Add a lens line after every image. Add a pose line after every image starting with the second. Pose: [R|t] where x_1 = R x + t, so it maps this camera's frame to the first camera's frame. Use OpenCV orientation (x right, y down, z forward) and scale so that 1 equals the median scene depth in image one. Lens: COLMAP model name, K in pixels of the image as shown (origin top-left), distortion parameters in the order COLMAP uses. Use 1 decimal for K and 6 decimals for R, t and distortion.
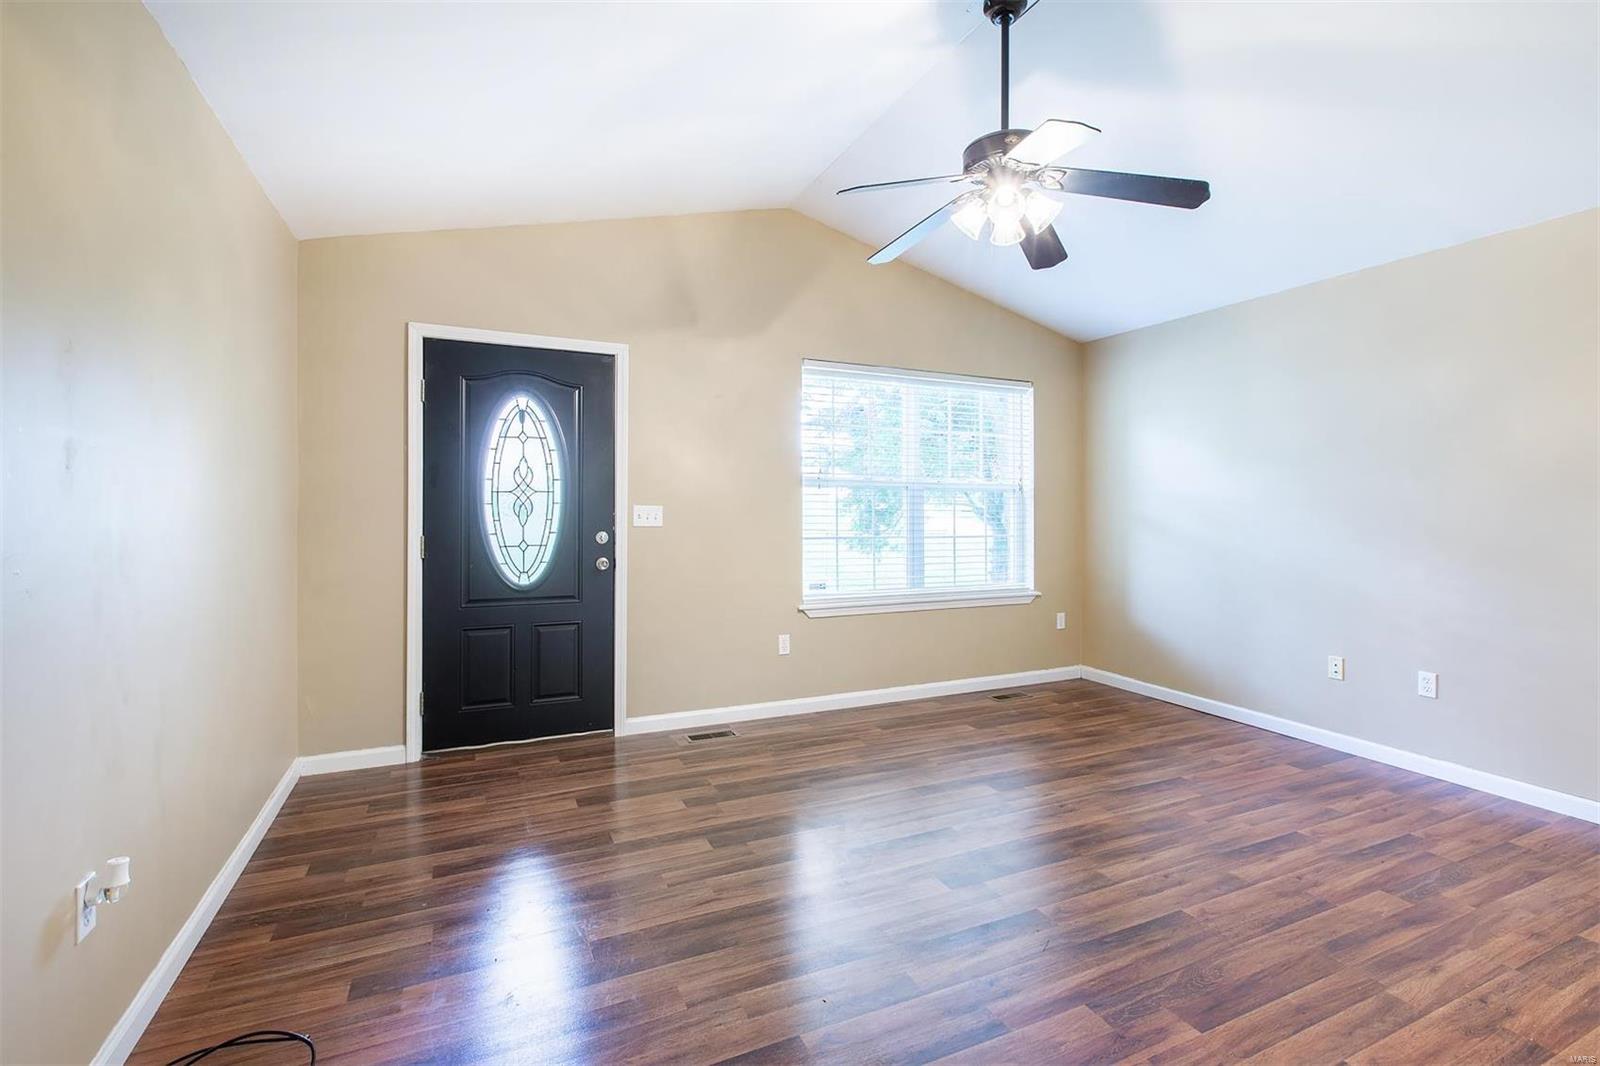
lens RADIAL K [[710.0, 0, 800.3], [0, 710.0, 510.2], [0, 0, 1]] dist [0.001892, 0.000172]
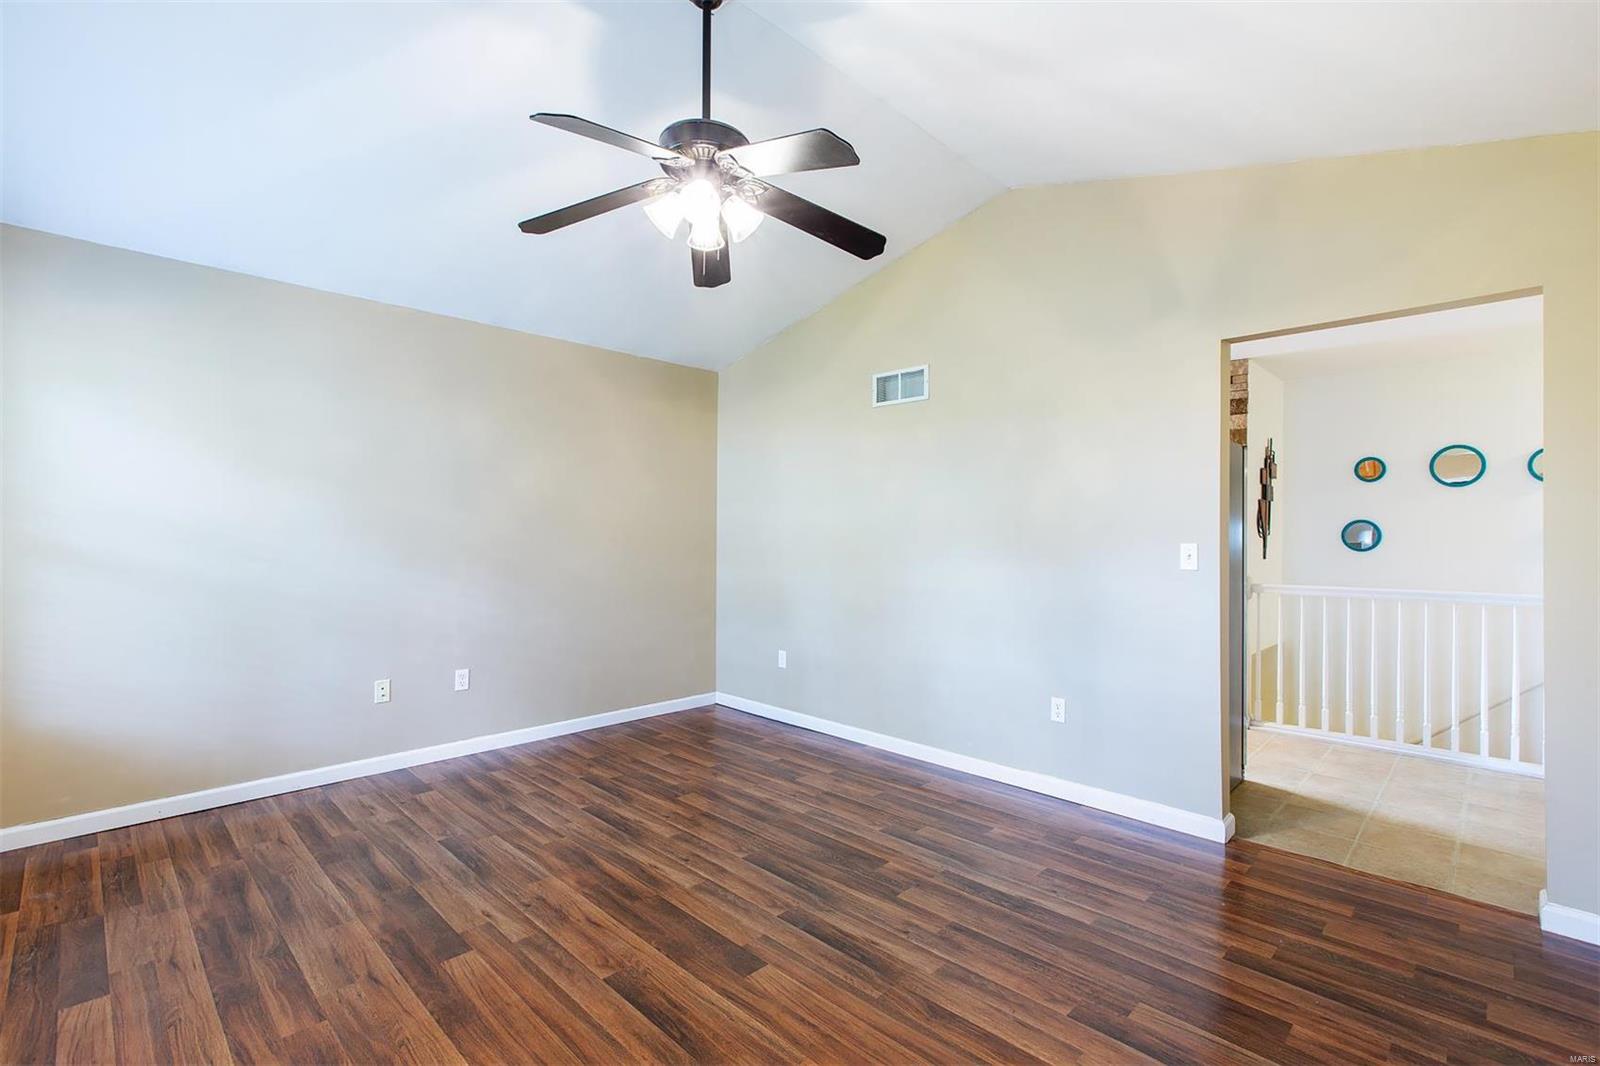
lens RADIAL K [[725.6, 0, 800.0], [0, 725.6, 533.0], [0, 0, 1]] dist [-0.003429, -0.000233]
pose [[-0.350743, -0.006038, 0.936452, -0.546731], [-0.001670, 0.999982, 0.005822, -0.012014], [-0.936470, 0.000478, -0.350747, 1.075285]]
